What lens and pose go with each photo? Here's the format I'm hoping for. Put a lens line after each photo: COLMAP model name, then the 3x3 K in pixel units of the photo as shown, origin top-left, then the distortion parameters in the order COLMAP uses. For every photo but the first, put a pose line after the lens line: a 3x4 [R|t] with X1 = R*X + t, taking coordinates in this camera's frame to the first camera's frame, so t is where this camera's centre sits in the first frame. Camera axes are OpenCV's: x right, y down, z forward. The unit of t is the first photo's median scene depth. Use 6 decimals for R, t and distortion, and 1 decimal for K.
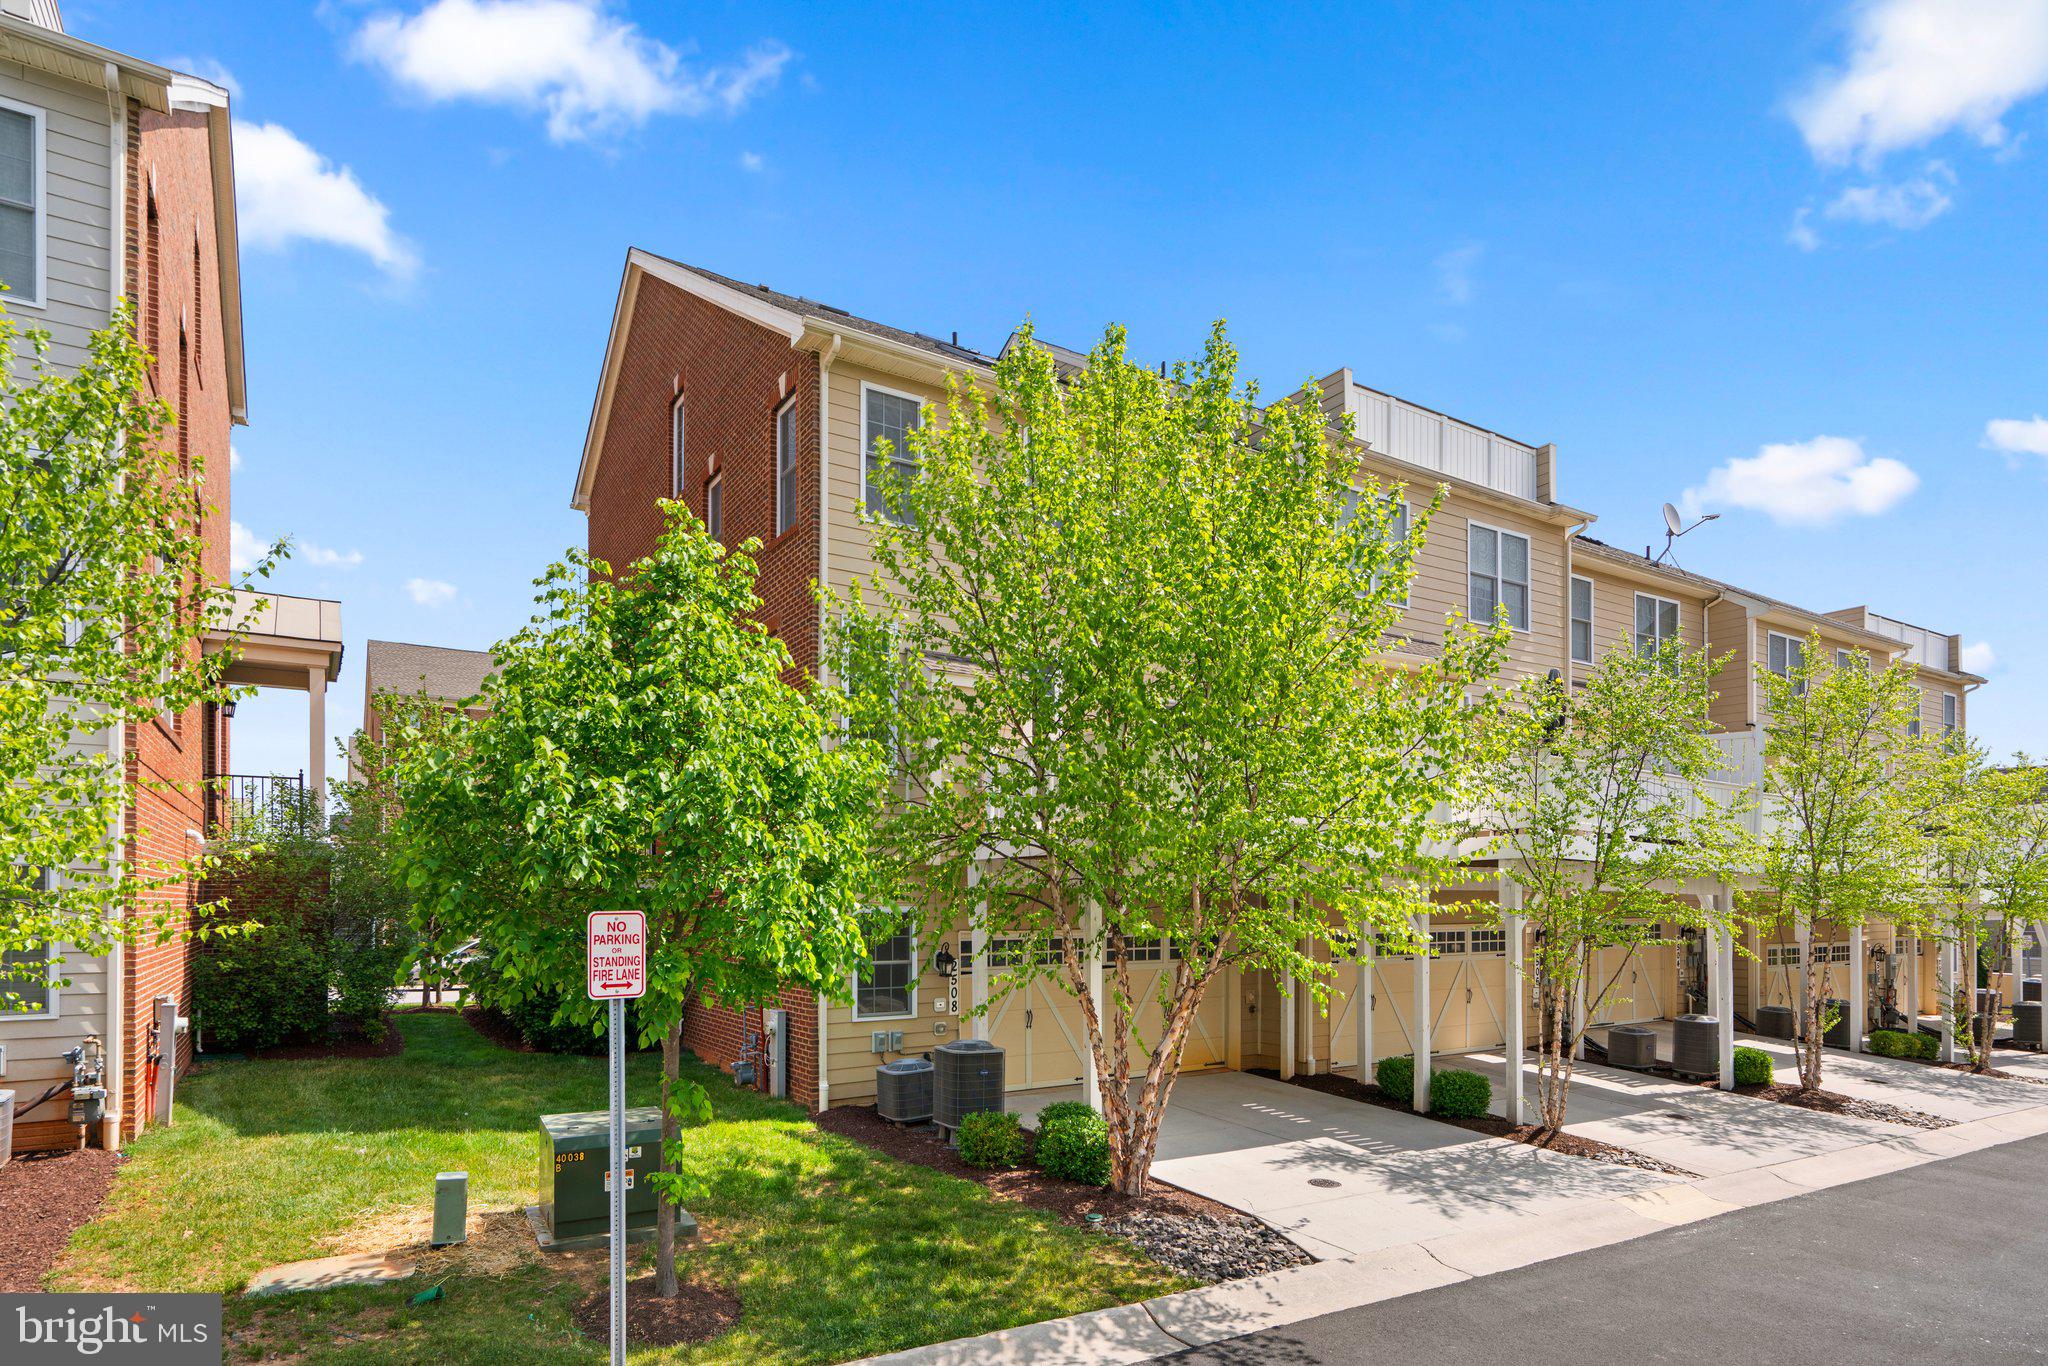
lens RADIAL K [[1120.4, 0, 1029.8], [0, 1120.4, 917.4], [0, 0, 1]] dist [0.002429, -0.000602]
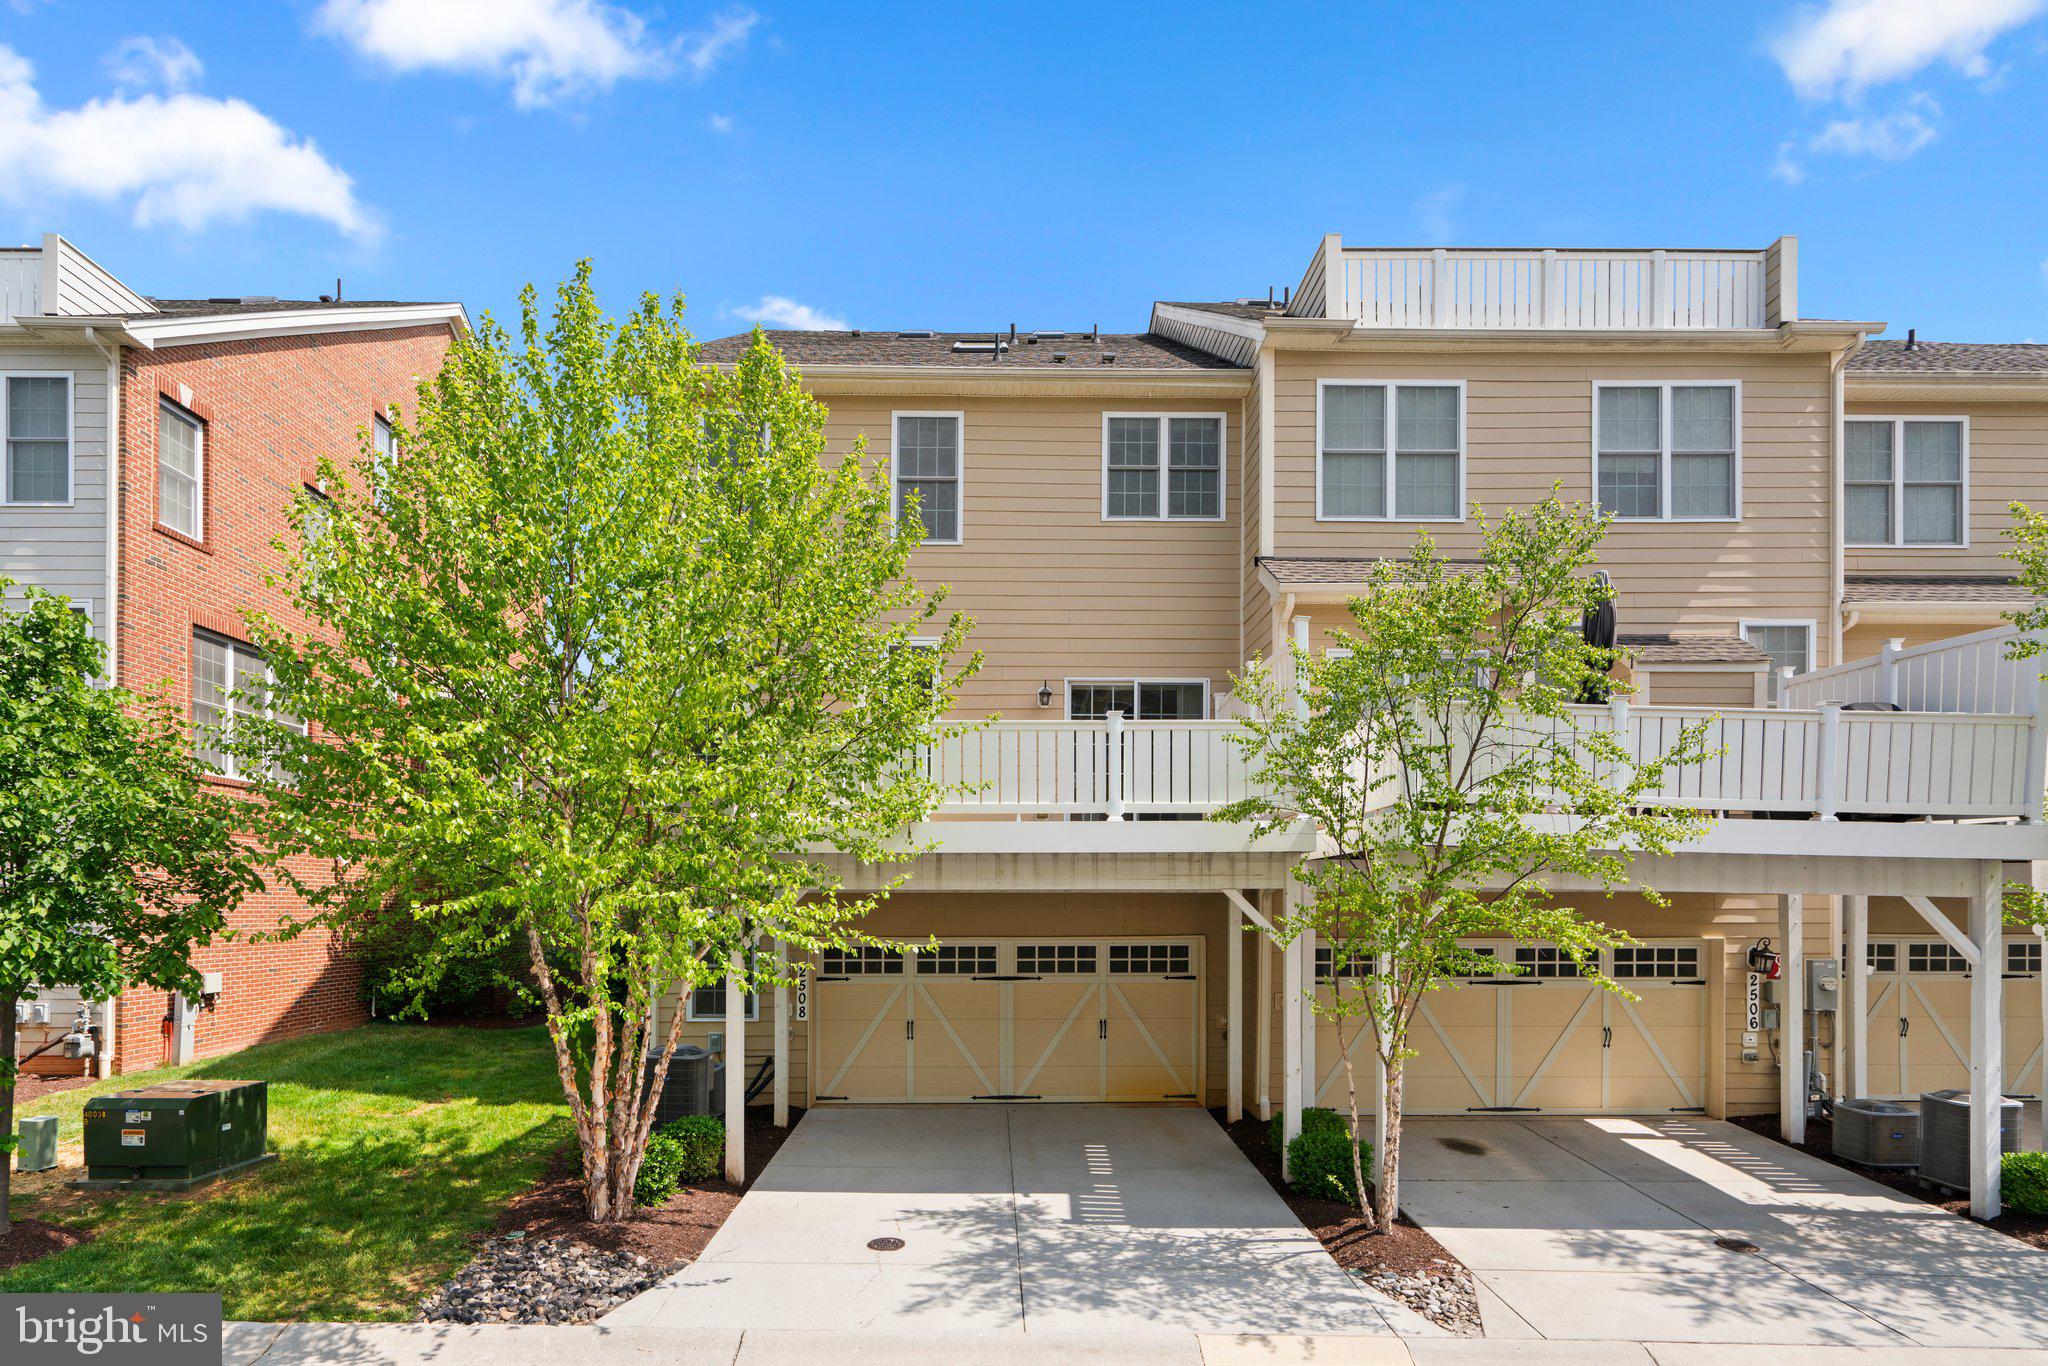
lens RADIAL K [[1083.6, 0, 1033.1], [0, 1083.6, 910.0], [0, 0, 1]] dist [0.006372, -0.000072]
pose [[0.851735, 0.001824, -0.523969, 0.538928], [-0.007488, 0.999934, -0.008692, -0.003799], [0.523919, 0.011327, 0.851693, 0.253325]]
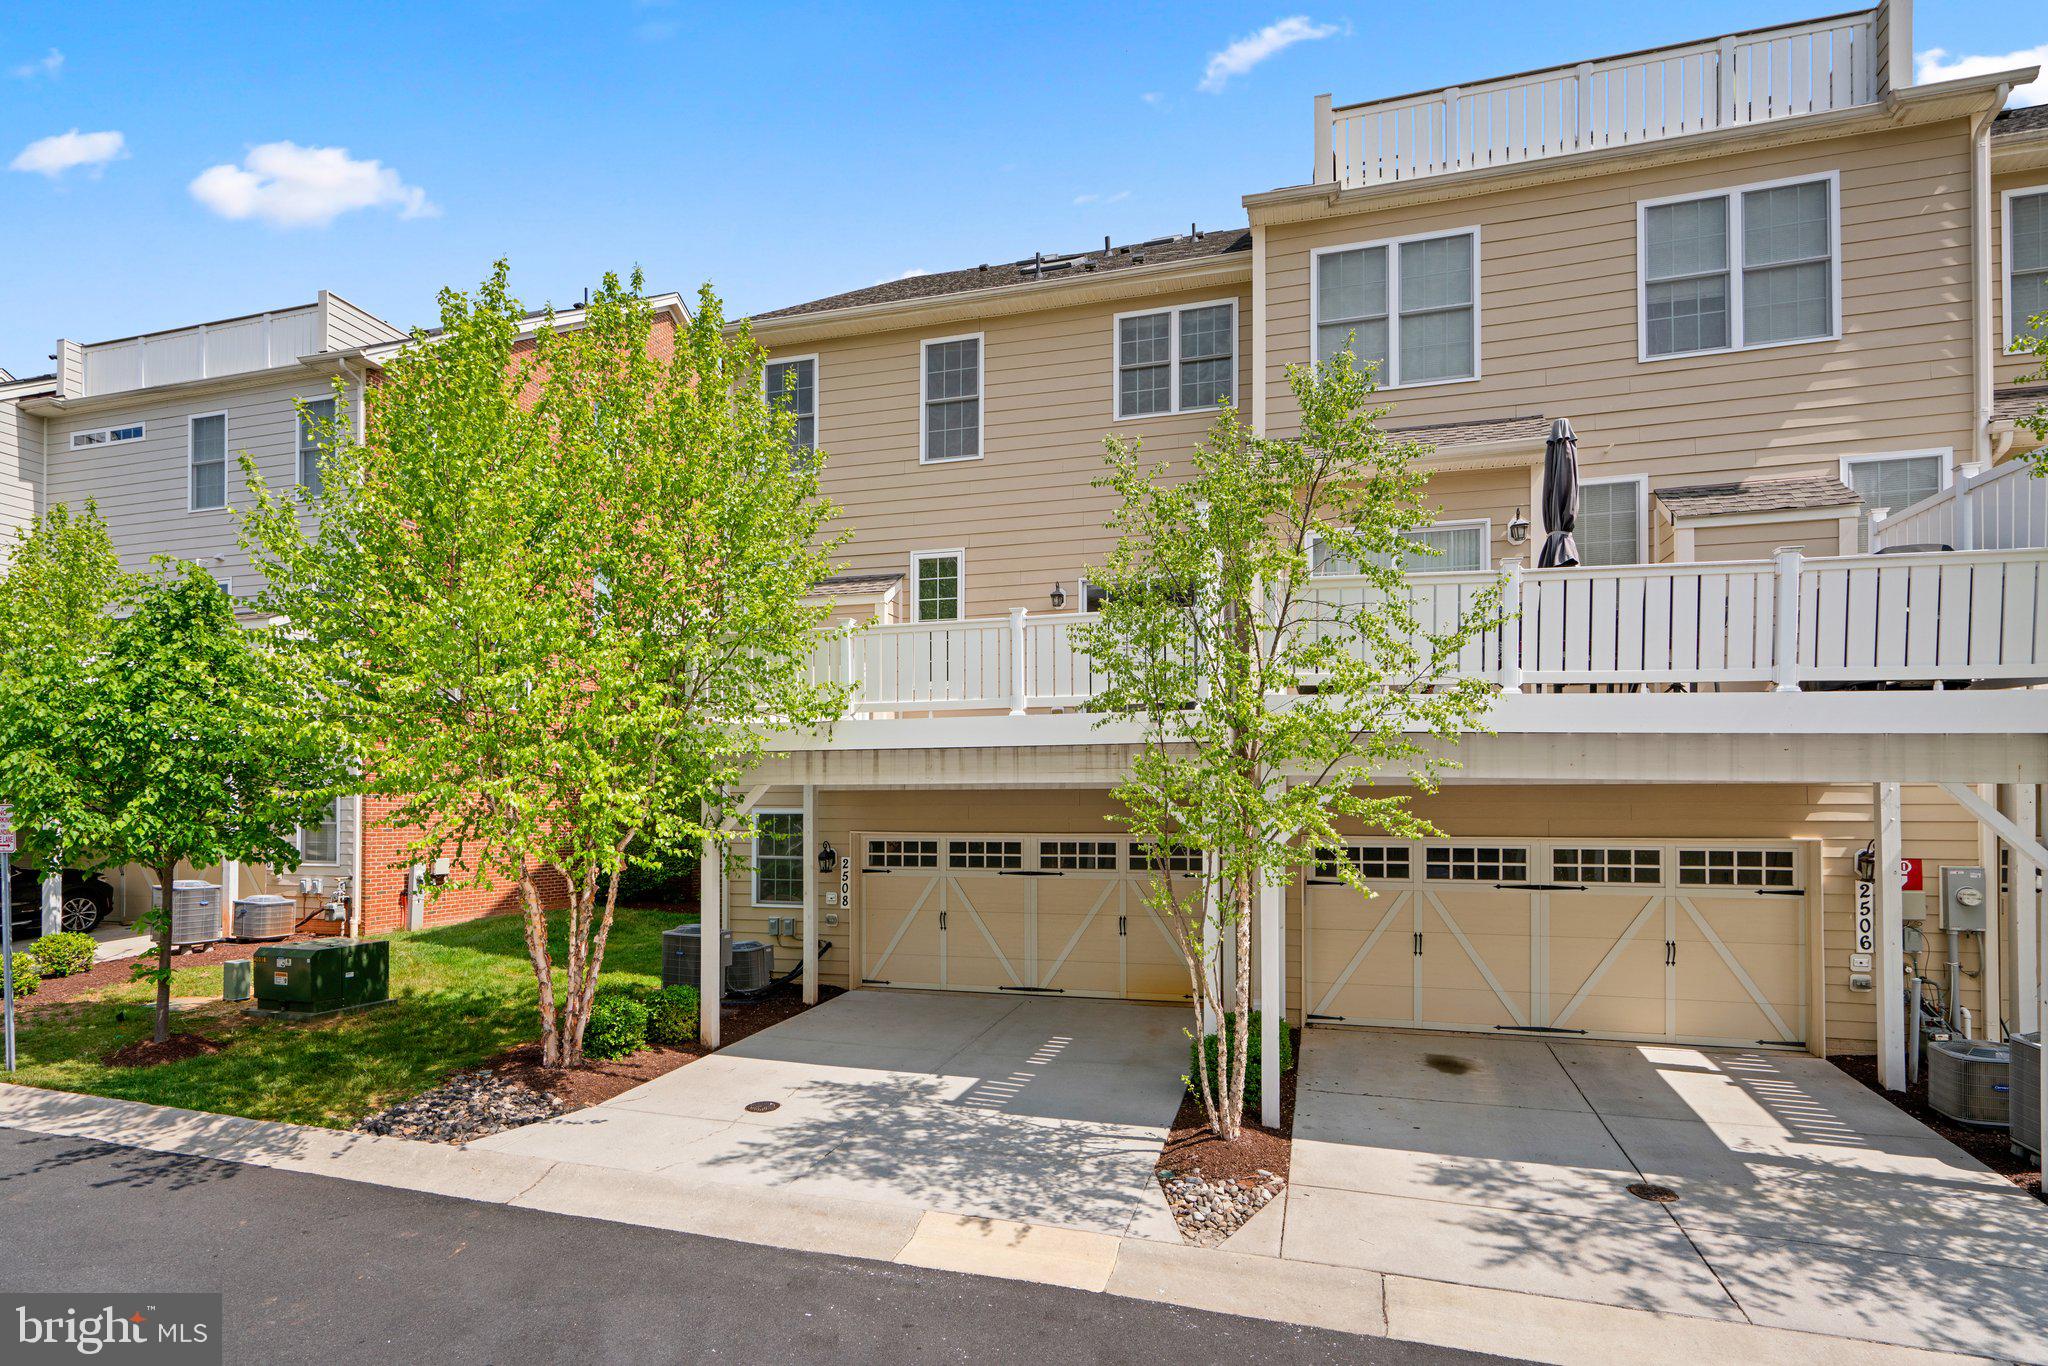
lens RADIAL K [[1064.0, 0, 1023.3], [0, 1064.0, 805.8], [0, 0, 1]] dist [0.006629, 0.000955]
pose [[0.656900, -0.005024, -0.753961, 0.738116], [-0.012742, 0.999761, -0.017763, 0.003994], [0.753870, 0.021276, 0.656679, 0.410931]]
